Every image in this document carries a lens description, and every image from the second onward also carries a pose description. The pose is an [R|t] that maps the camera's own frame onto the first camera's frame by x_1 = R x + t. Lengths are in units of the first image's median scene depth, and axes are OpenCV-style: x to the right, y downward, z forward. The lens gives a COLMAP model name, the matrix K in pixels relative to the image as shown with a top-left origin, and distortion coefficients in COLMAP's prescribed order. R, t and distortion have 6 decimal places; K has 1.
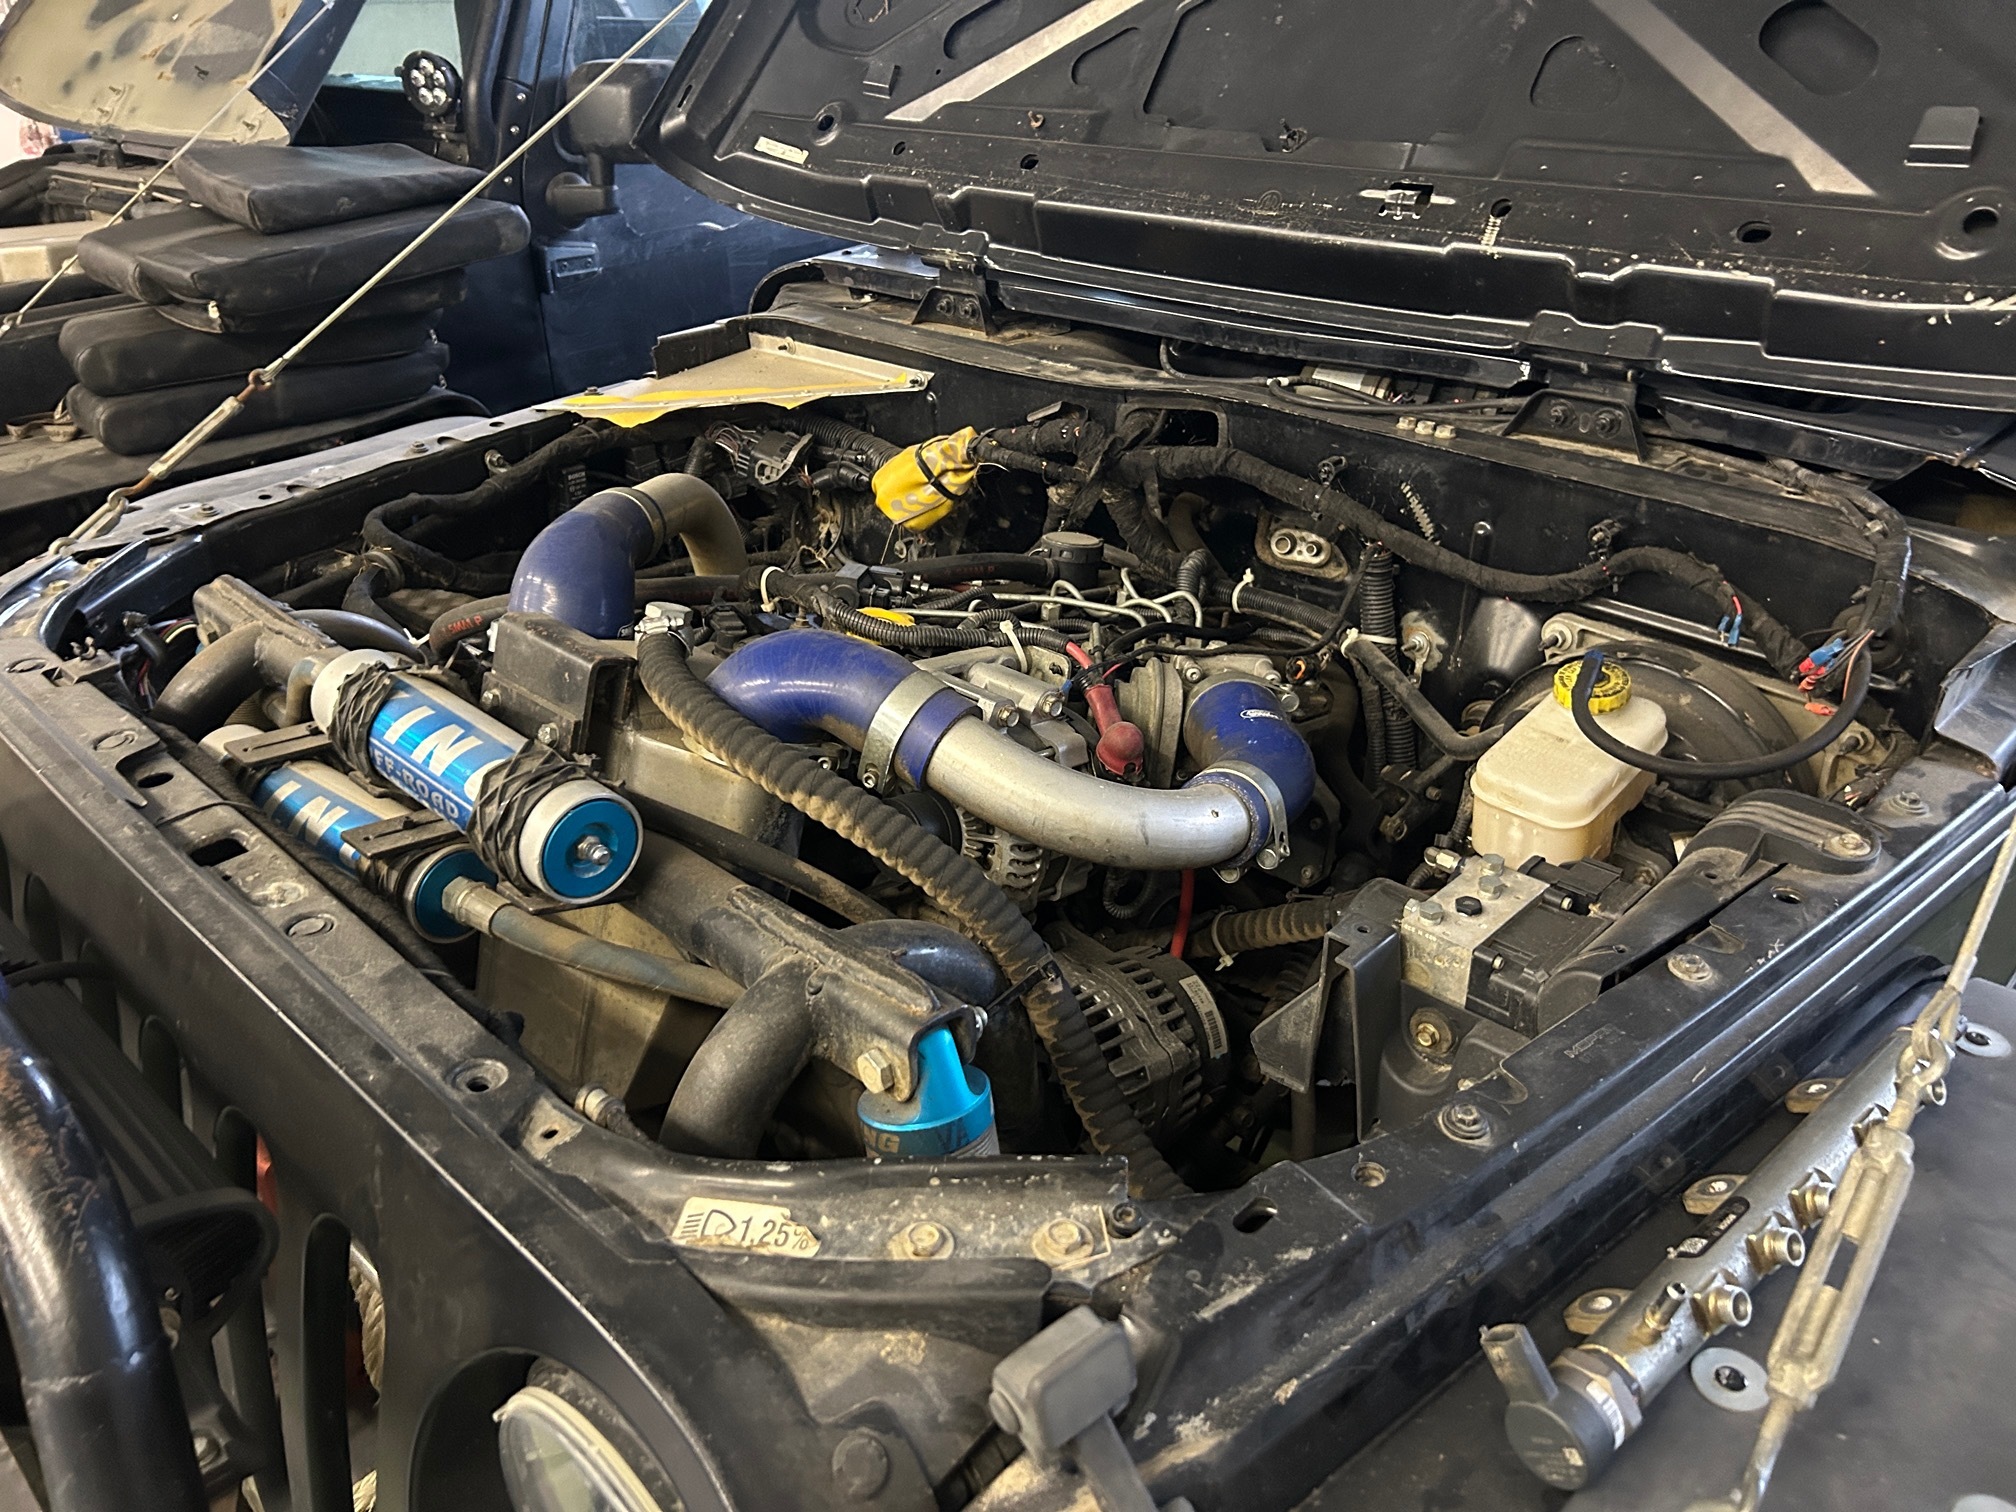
lens RADIAL K [[1528.4, 0, 1021.6], [0, 1528.4, 735.7], [0, 0, 1]] dist [0.052938, -0.055617]
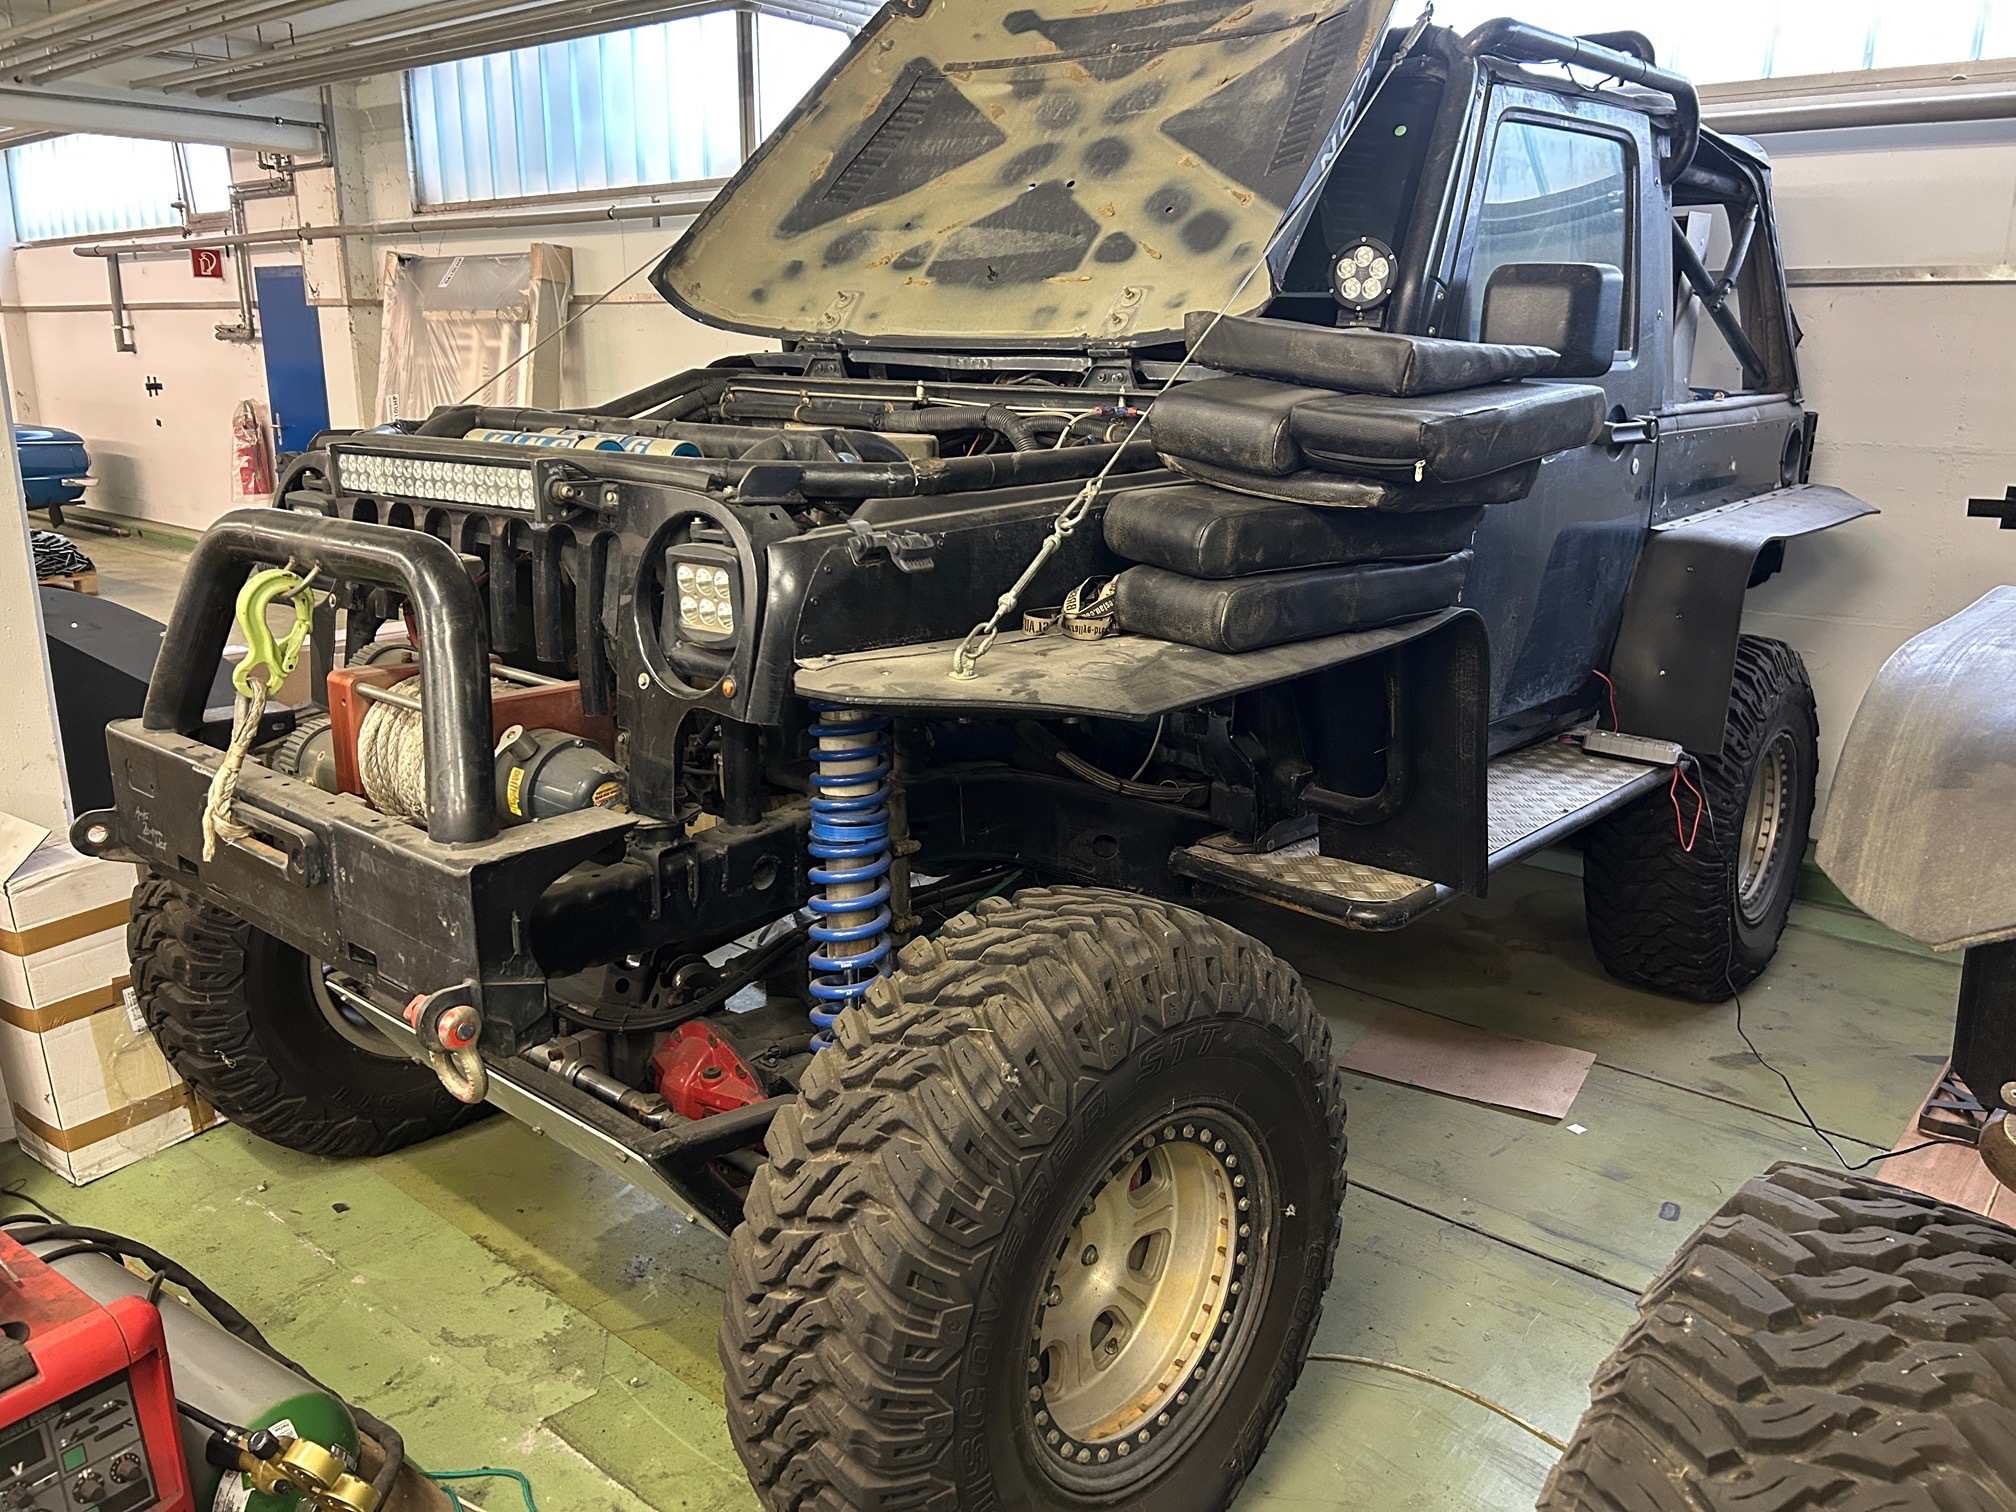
lens RADIAL K [[1528.4, 0, 1016.8], [0, 1528.4, 748.7], [0, 0, 1]] dist [0.052938, -0.055617]
pose [[0.999174, 0.037227, 0.016270, -0.947535], [-0.033090, 0.978044, -0.205755, 0.037870], [-0.023572, 0.205047, 0.978468, 0.347799]]
